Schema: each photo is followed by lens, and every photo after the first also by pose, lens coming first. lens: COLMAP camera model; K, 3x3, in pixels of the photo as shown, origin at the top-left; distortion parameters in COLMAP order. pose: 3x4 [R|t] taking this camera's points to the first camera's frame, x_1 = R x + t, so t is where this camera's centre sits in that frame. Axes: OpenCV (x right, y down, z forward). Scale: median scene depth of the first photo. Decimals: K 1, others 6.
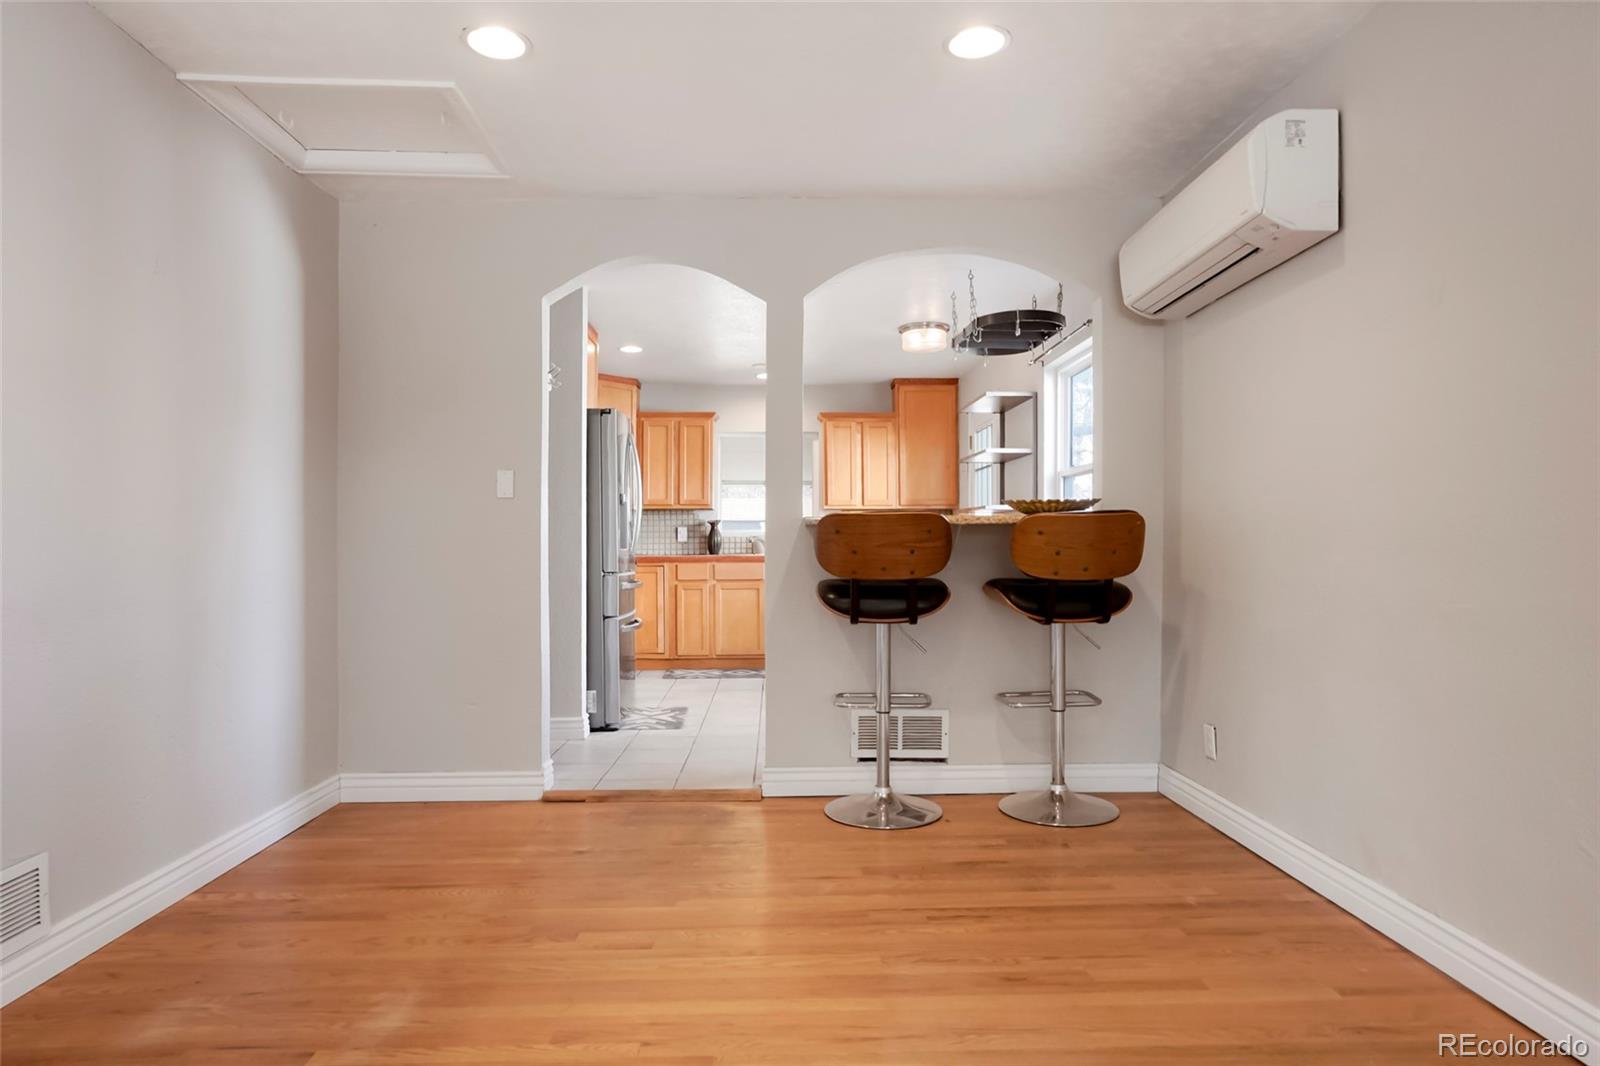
lens RADIAL K [[960.9, 0, 794.1], [0, 960.9, 535.4], [0, 0, 1]] dist [0.006875, 0.009933]
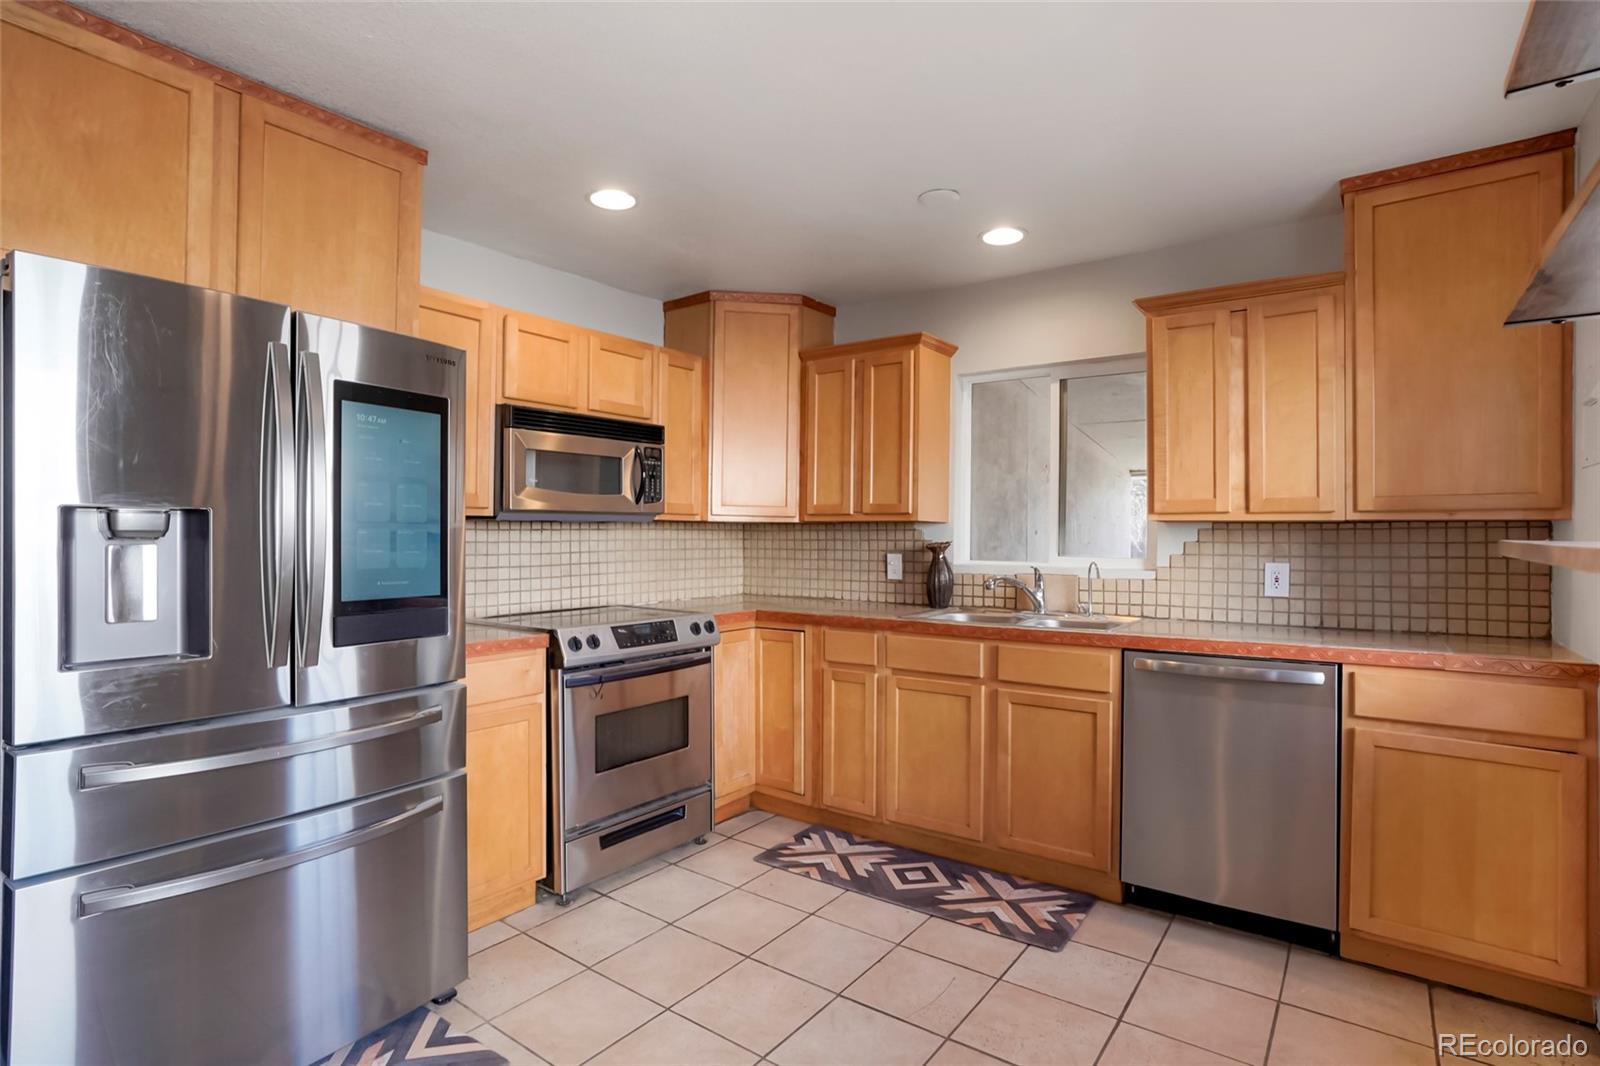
lens RADIAL K [[786.9, 0, 811.3], [0, 786.9, 532.0], [0, 0, 1]] dist [-0.024356, 0.002925]
pose [[0.802147, 0.009118, -0.597057, 0.117638], [-0.007166, 0.999958, 0.005644, -0.023572], [0.597084, -0.000249, 0.802179, 0.612791]]
